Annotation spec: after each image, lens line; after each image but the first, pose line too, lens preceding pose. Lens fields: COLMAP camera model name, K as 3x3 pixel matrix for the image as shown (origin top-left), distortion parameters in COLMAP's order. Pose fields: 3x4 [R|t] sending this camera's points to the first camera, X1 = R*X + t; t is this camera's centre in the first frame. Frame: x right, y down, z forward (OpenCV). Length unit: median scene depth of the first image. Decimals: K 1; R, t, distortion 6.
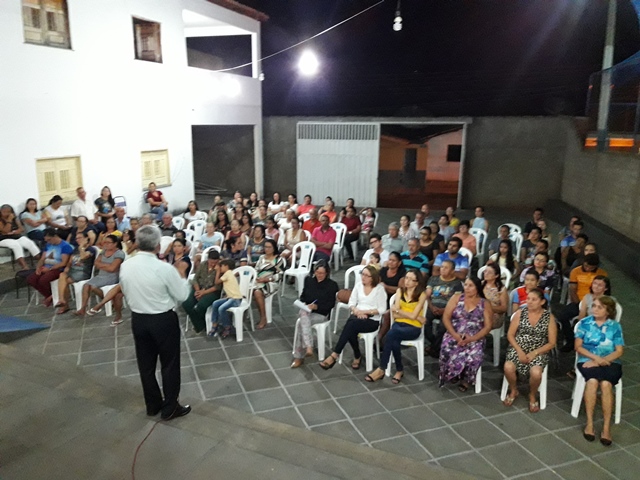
lens RADIAL K [[547.7, 0, 329.4], [0, 547.7, 244.2], [0, 0, 1]] dist [0.070154, -0.108183]
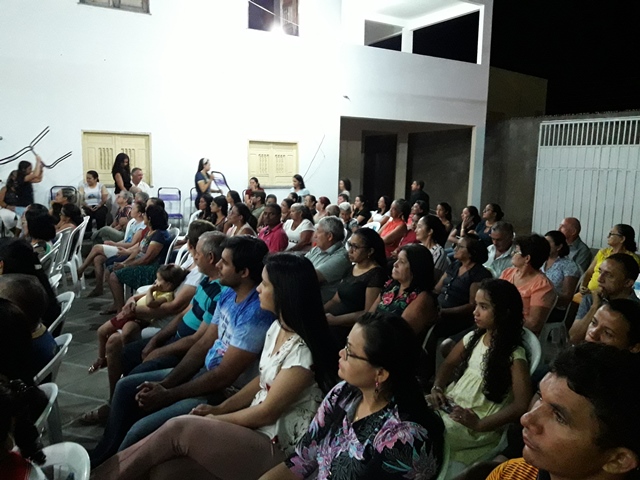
lens RADIAL K [[547.7, 0, 317.7], [0, 547.7, 240.4], [0, 0, 1]] dist [0.070154, -0.108183]
pose [[0.755756, 0.098184, -0.647451, 0.251091], [-0.162087, 0.985978, -0.039679, -0.001972], [0.634477, 0.134931, 0.761073, 0.398816]]
